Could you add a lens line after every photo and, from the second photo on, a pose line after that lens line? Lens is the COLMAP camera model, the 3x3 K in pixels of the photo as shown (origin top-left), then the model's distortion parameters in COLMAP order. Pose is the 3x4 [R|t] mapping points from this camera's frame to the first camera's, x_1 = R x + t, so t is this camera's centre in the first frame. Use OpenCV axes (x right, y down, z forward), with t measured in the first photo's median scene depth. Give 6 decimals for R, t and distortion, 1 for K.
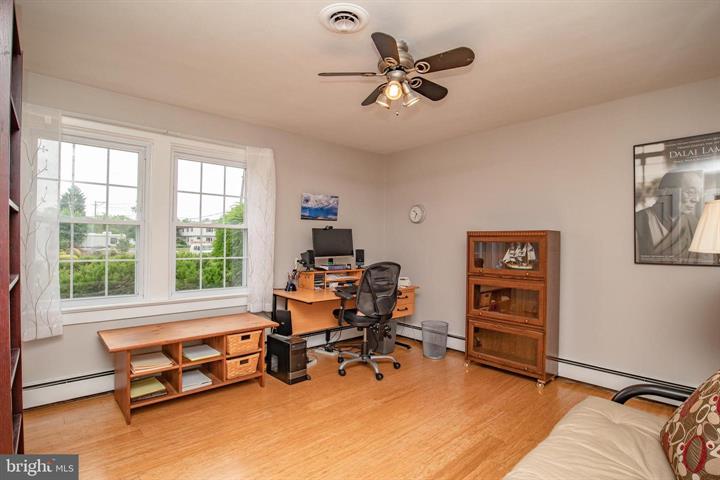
lens RADIAL K [[372.9, 0, 359.0], [0, 372.9, 238.9], [0, 0, 1]] dist [-0.000506, -0.000302]
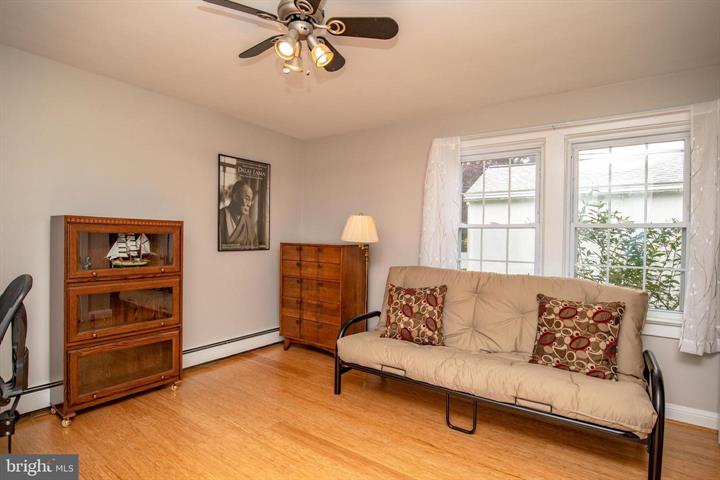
lens RADIAL K [[372.9, 0, 359.2], [0, 372.9, 241.9], [0, 0, 1]] dist [-0.000506, -0.000302]
pose [[-0.191884, -0.020915, 0.981195, -0.544258], [-0.020590, 0.999639, 0.017282, 0.005022], [-0.981202, -0.016887, -0.192245, 0.783412]]
